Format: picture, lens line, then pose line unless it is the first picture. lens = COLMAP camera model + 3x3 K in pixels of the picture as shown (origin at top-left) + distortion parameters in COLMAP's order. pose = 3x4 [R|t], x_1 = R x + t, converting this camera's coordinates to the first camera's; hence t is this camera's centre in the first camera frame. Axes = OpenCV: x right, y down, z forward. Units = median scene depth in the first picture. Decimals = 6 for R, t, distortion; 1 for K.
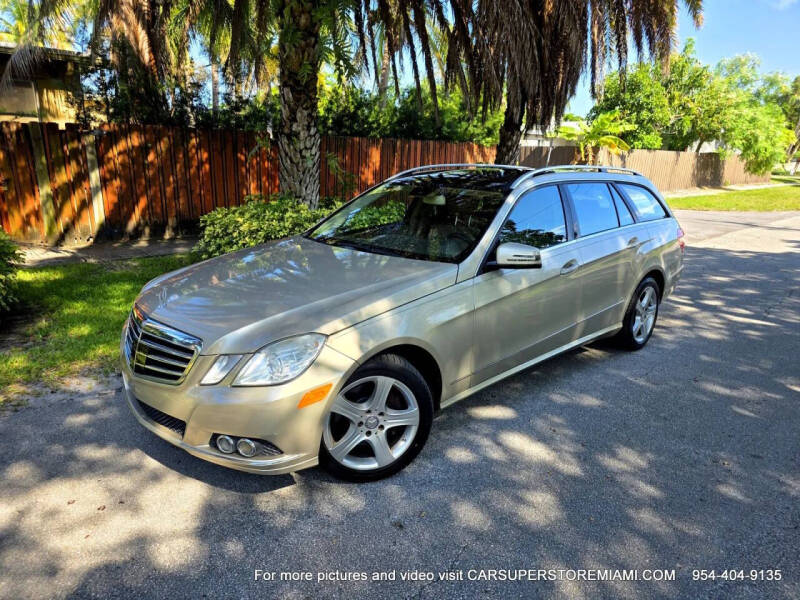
lens RADIAL K [[557.6, 0, 403.4], [0, 557.6, 305.3], [0, 0, 1]] dist [0.041633, -0.036394]
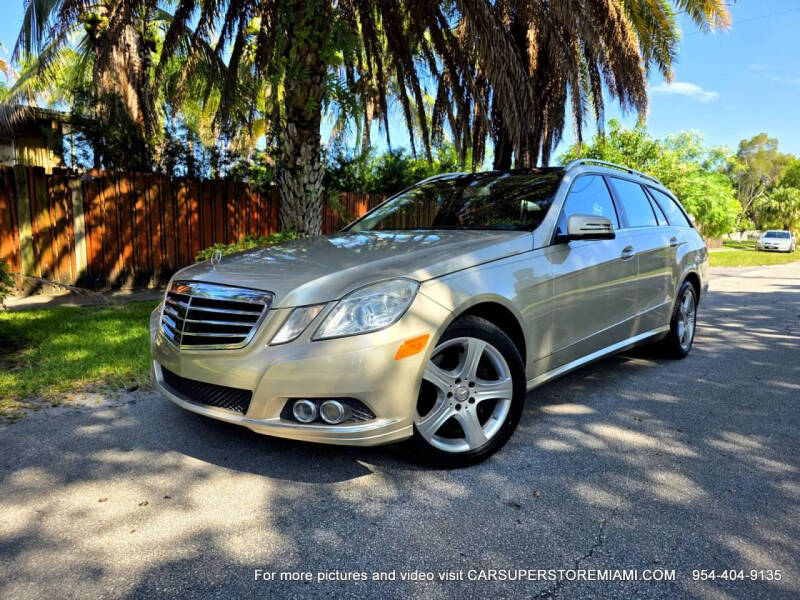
lens RADIAL K [[557.6, 0, 394.5], [0, 557.6, 300.2], [0, 0, 1]] dist [0.041633, -0.036394]
pose [[0.997438, -0.023673, 0.067512, -0.154089], [0.034788, 0.985078, -0.168555, 0.149364], [-0.062514, 0.170471, 0.983378, 0.096378]]
